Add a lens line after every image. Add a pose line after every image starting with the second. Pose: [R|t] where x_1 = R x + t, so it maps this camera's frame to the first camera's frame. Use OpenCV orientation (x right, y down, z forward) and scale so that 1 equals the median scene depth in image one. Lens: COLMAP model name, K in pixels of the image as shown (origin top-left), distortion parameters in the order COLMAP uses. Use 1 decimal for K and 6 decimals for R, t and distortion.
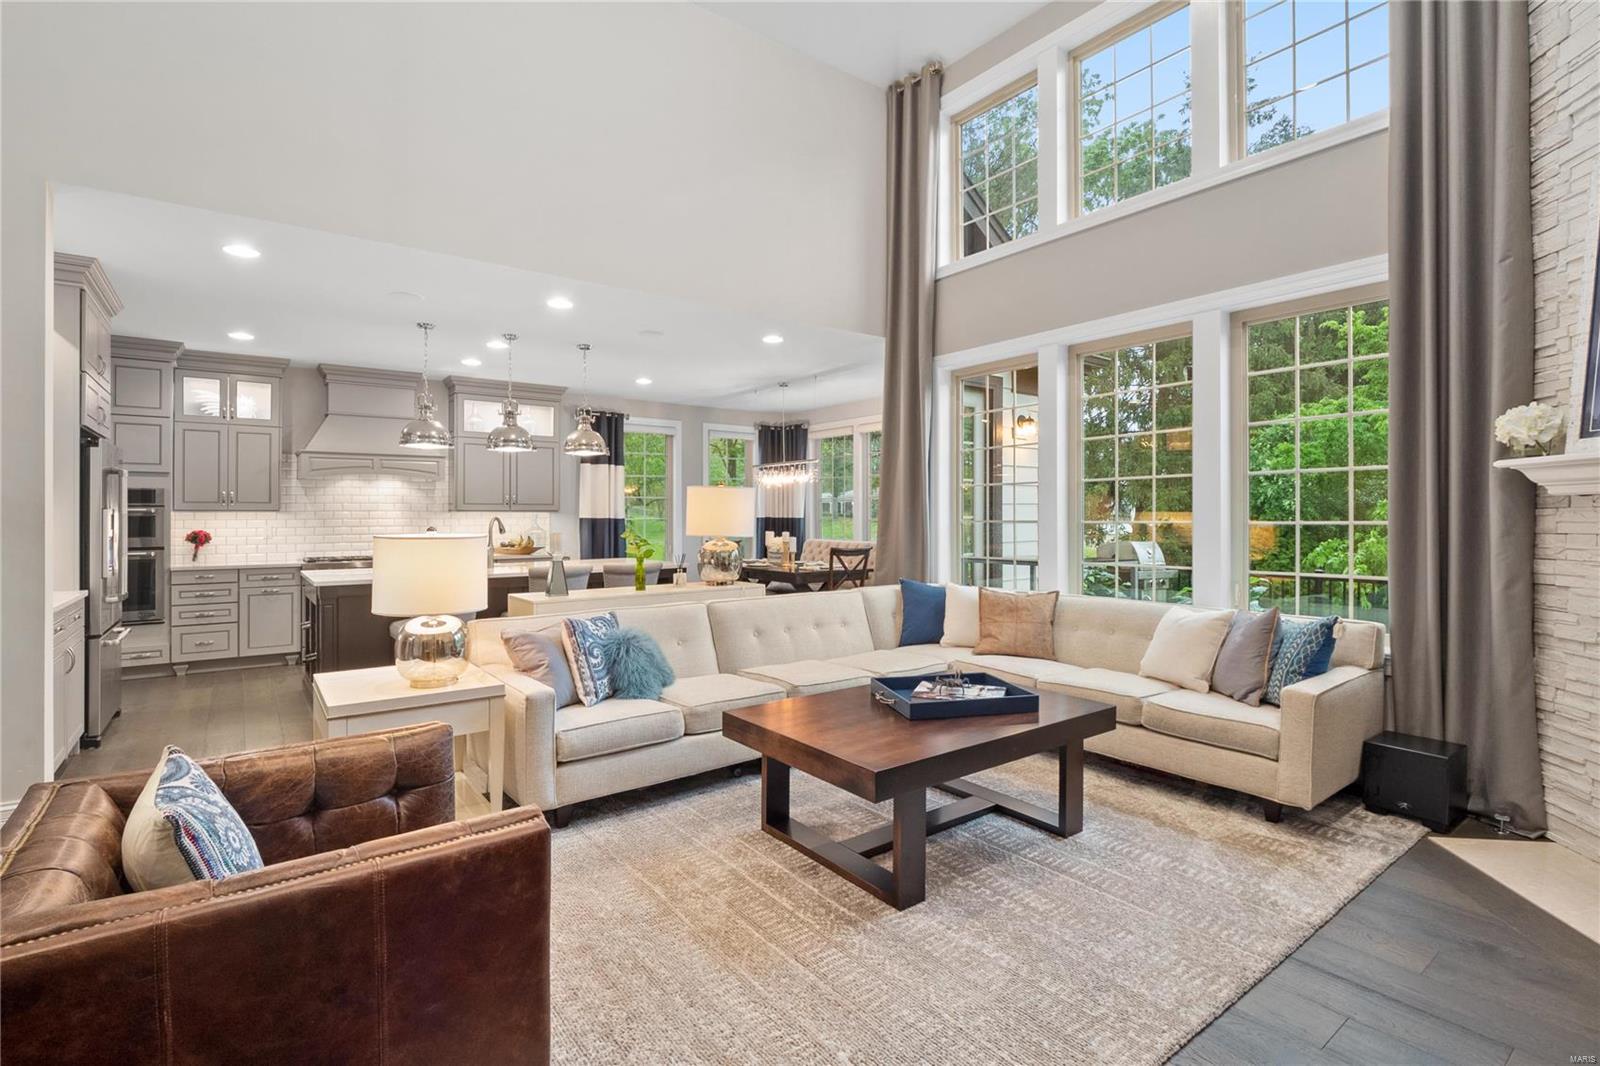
lens RADIAL K [[756.0, 0, 806.5], [0, 756.0, 523.1], [0, 0, 1]] dist [-0.011631, -0.000025]
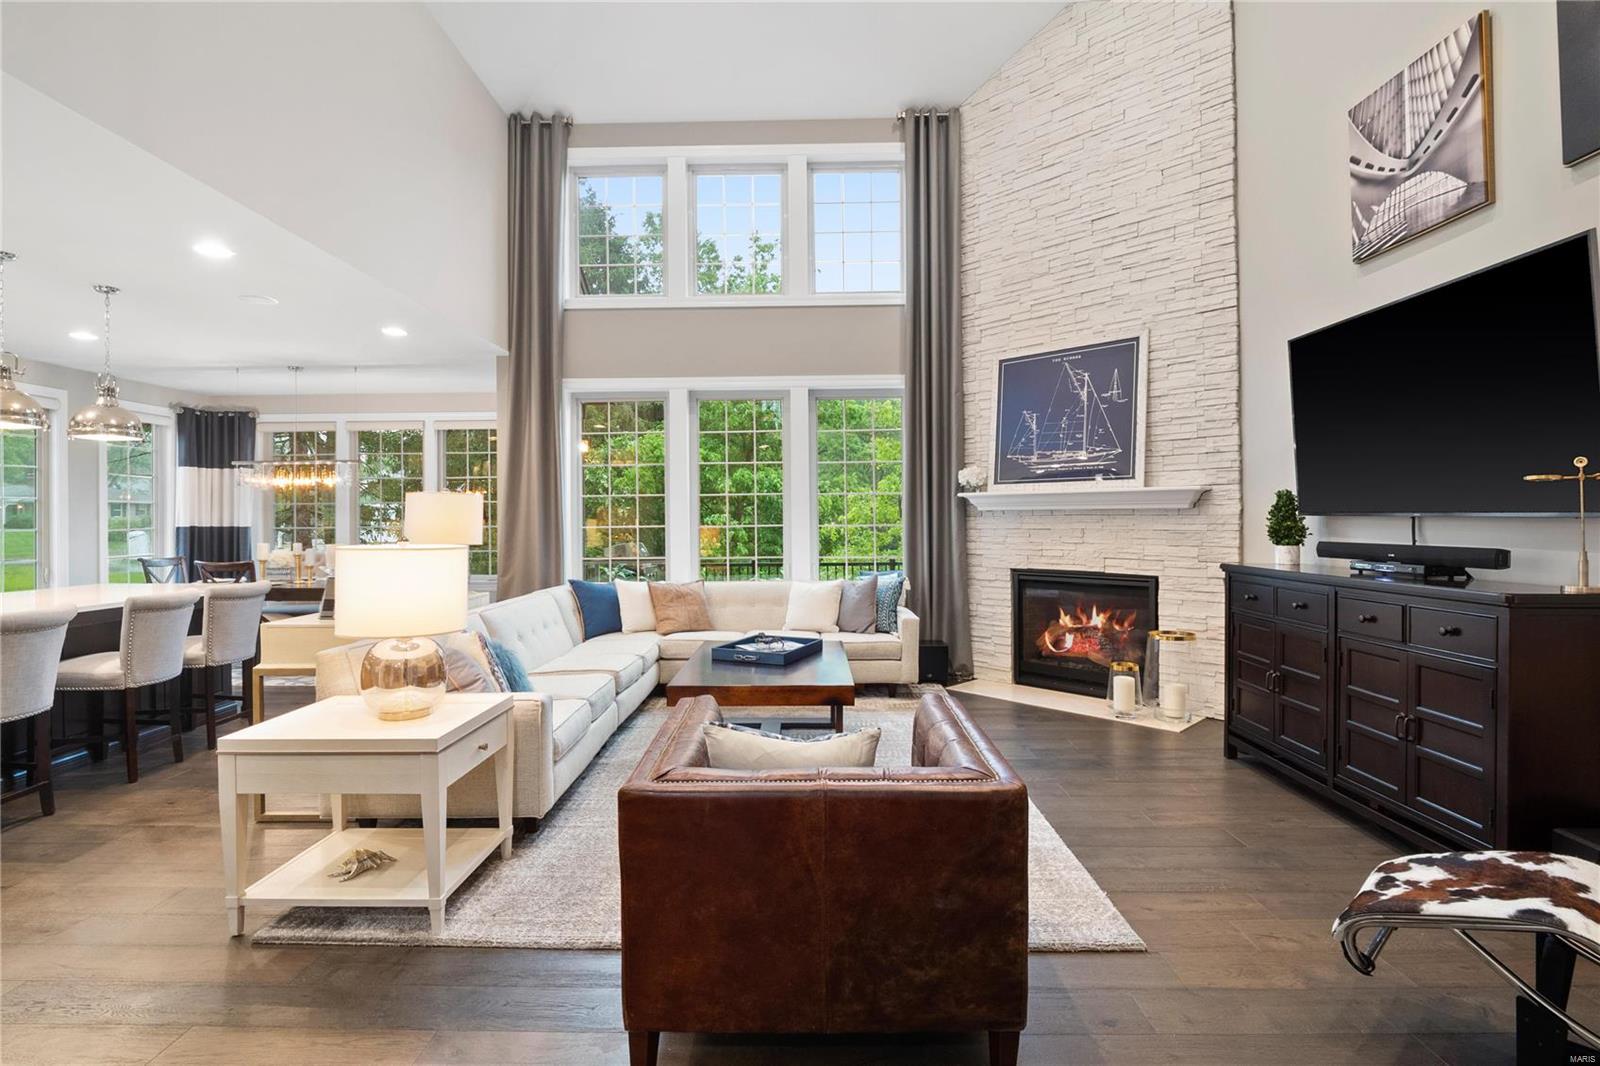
lens RADIAL K [[756.0, 0, 799.2], [0, 756.0, 523.1], [0, 0, 1]] dist [-0.011631, -0.000025]
pose [[0.622441, -0.007365, 0.782632, -0.429504], [0.013016, 0.999915, -0.000942, -0.003427], [-0.782559, 0.010773, 0.622483, 0.036170]]
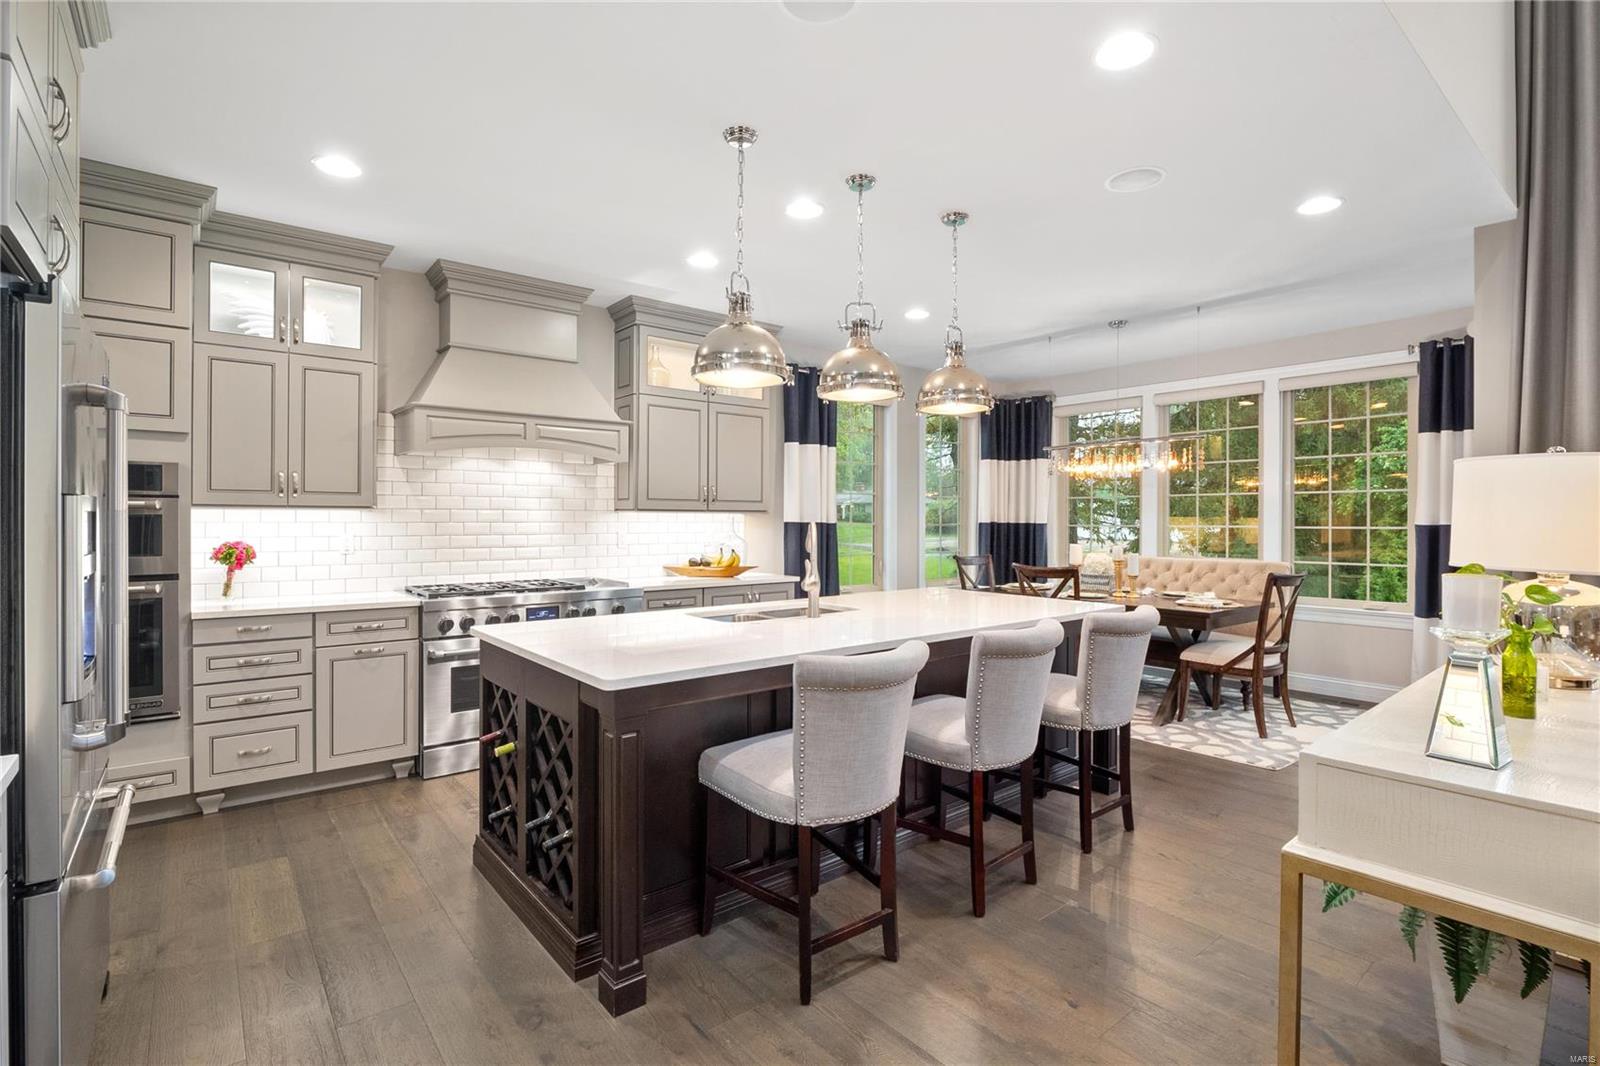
lens RADIAL K [[756.0, 0, 810.6], [0, 756.0, 530.1], [0, 0, 1]] dist [-0.011631, -0.000025]
pose [[0.999264, 0.004104, 0.038149, -0.411315], [-0.004190, 0.999989, 0.002172, -0.001781], [-0.038140, -0.002330, 0.999270, 0.432919]]
